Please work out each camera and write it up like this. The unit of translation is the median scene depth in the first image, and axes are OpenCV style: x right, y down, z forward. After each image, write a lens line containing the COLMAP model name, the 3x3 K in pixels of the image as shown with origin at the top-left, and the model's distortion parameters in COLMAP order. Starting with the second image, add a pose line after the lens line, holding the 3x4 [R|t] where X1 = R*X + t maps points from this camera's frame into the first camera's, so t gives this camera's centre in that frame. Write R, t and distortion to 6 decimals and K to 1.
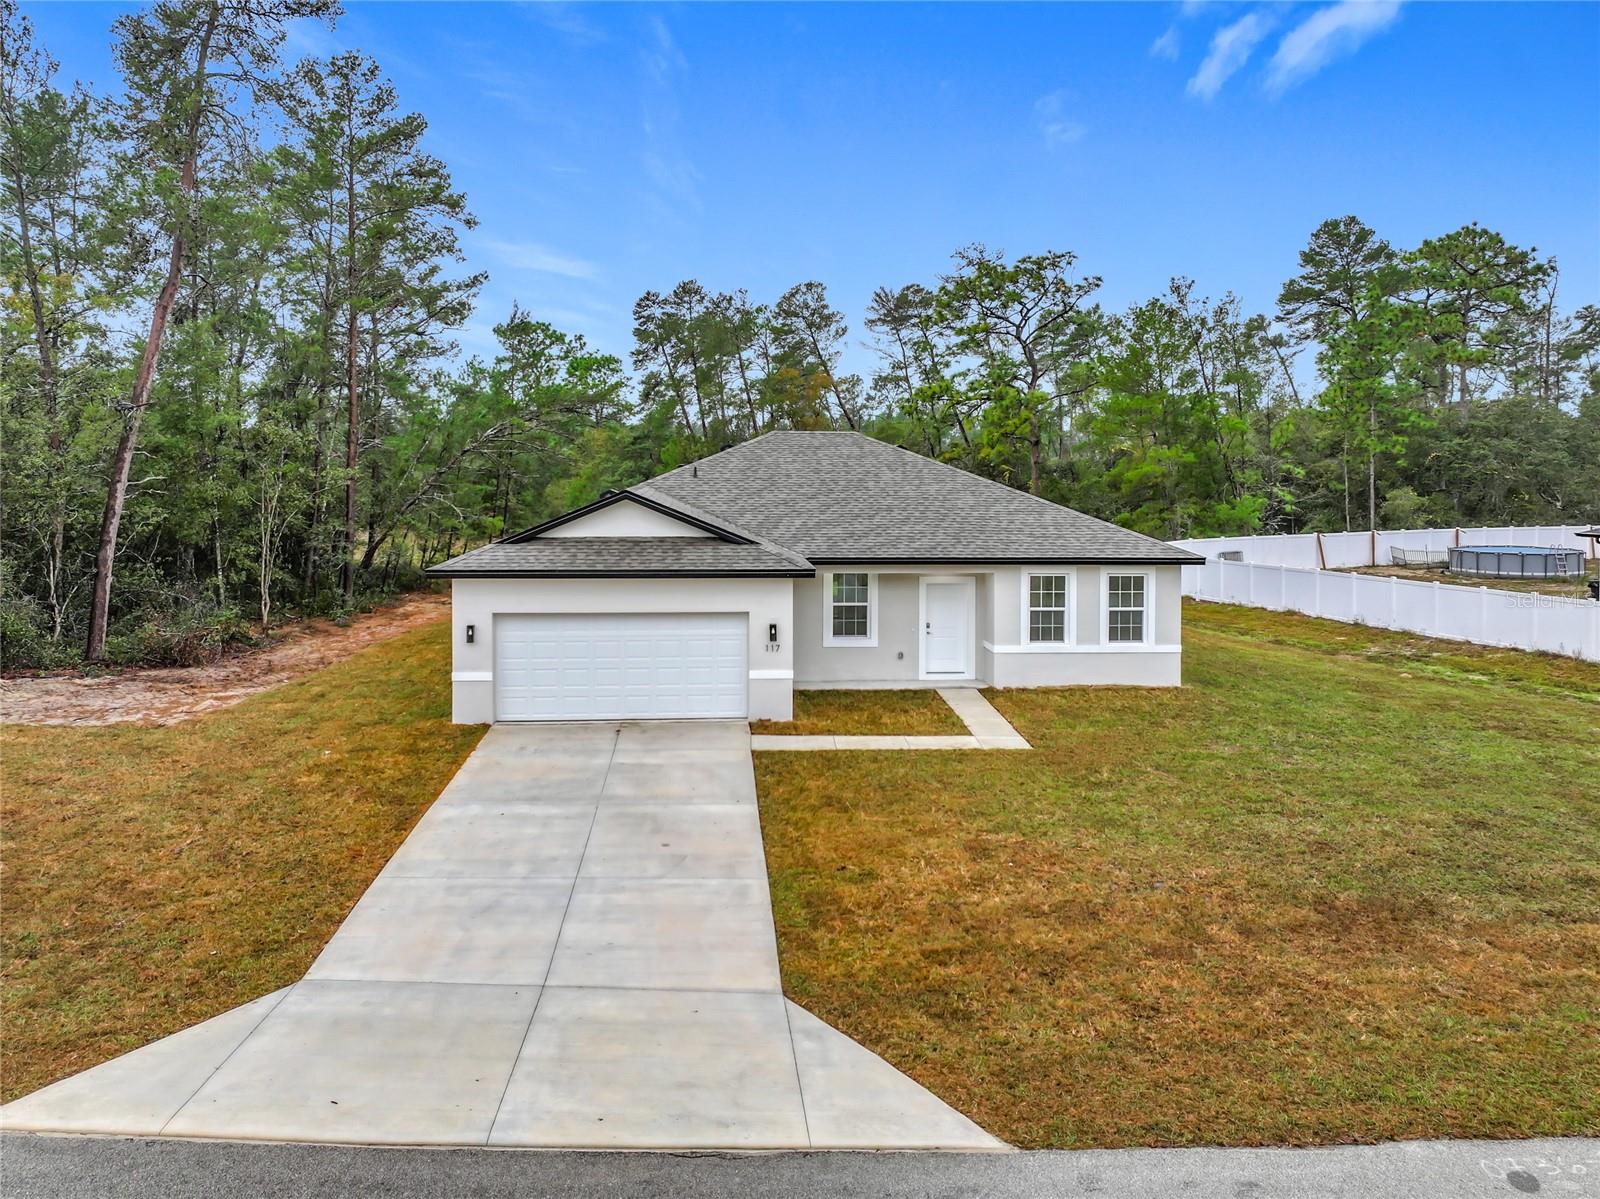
lens RADIAL K [[1270.9, 0, 800.0], [0, 1270.9, 599.5], [0, 0, 1]] dist [0.001871, -0.001229]
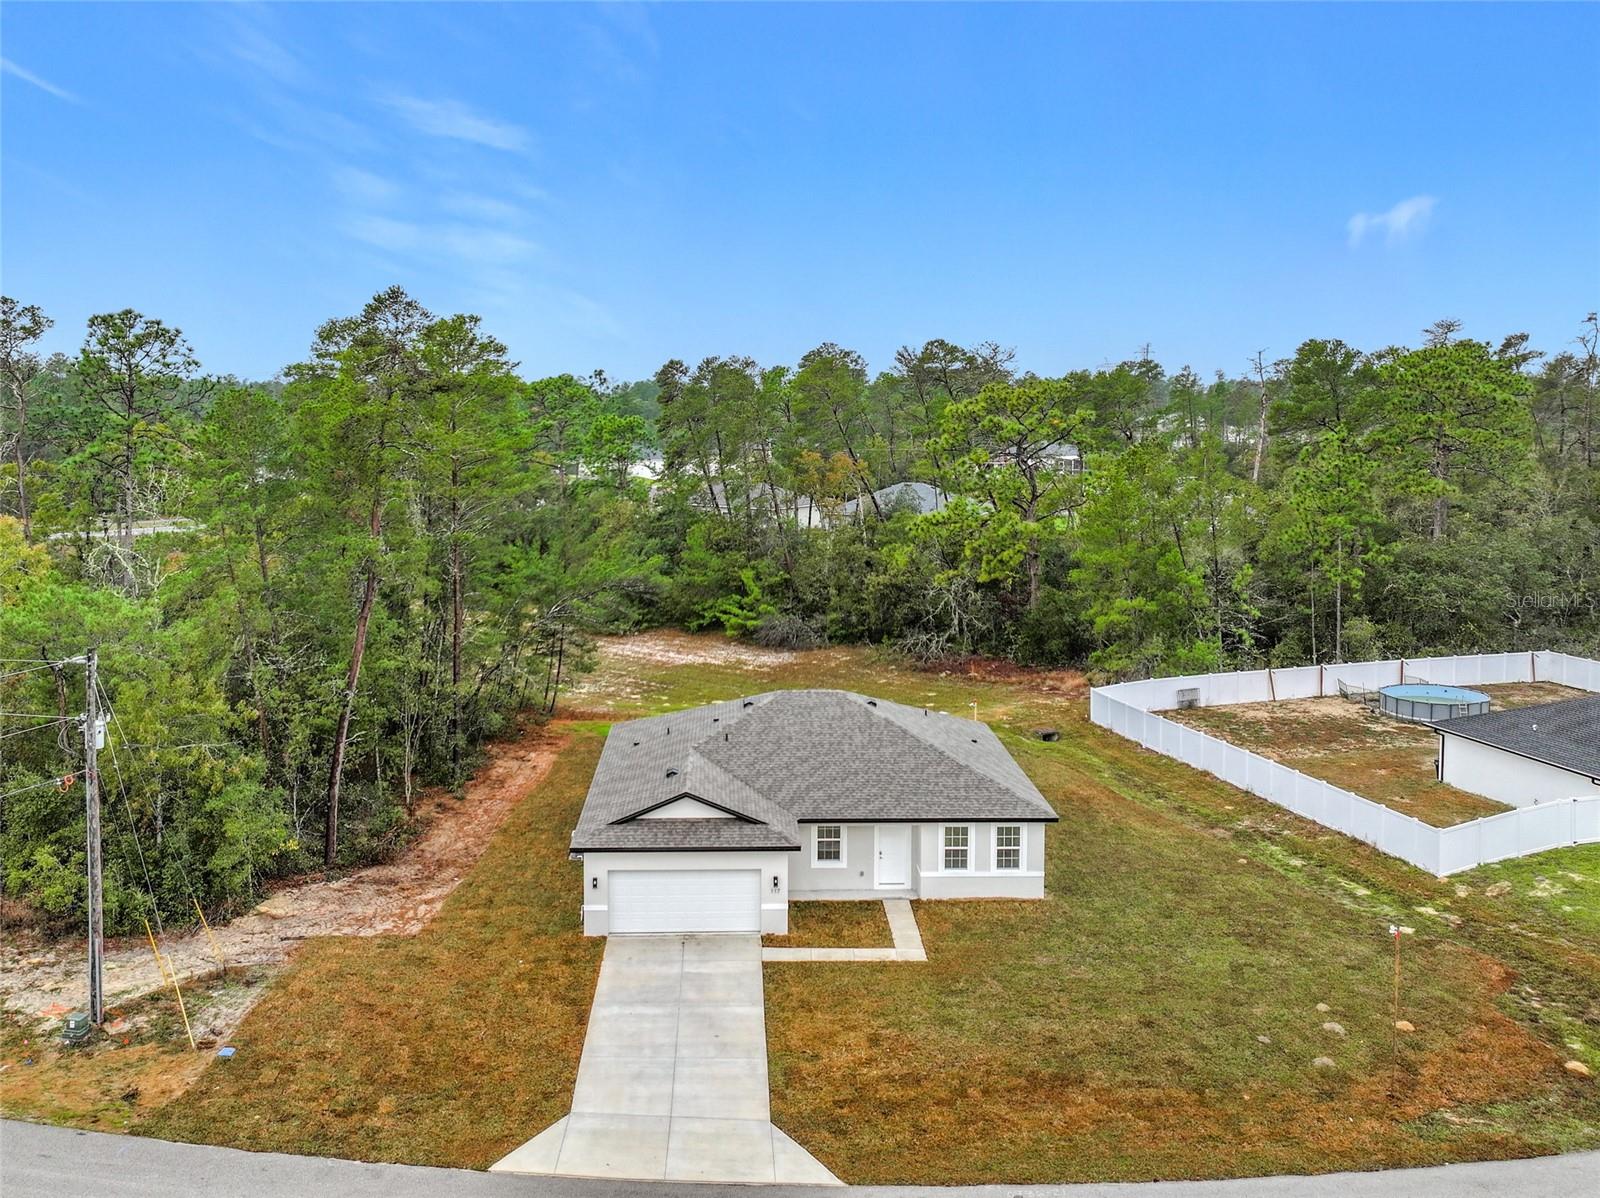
lens RADIAL K [[1564.7, 0, 781.2], [0, 1564.7, 601.5], [0, 0, 1]] dist [-0.017175, 0.071283]
pose [[0.999309, 0.005276, -0.036805, 0.051452], [-0.003761, 0.999147, 0.041118, -0.369499], [0.036990, -0.040951, 0.998476, -0.888759]]
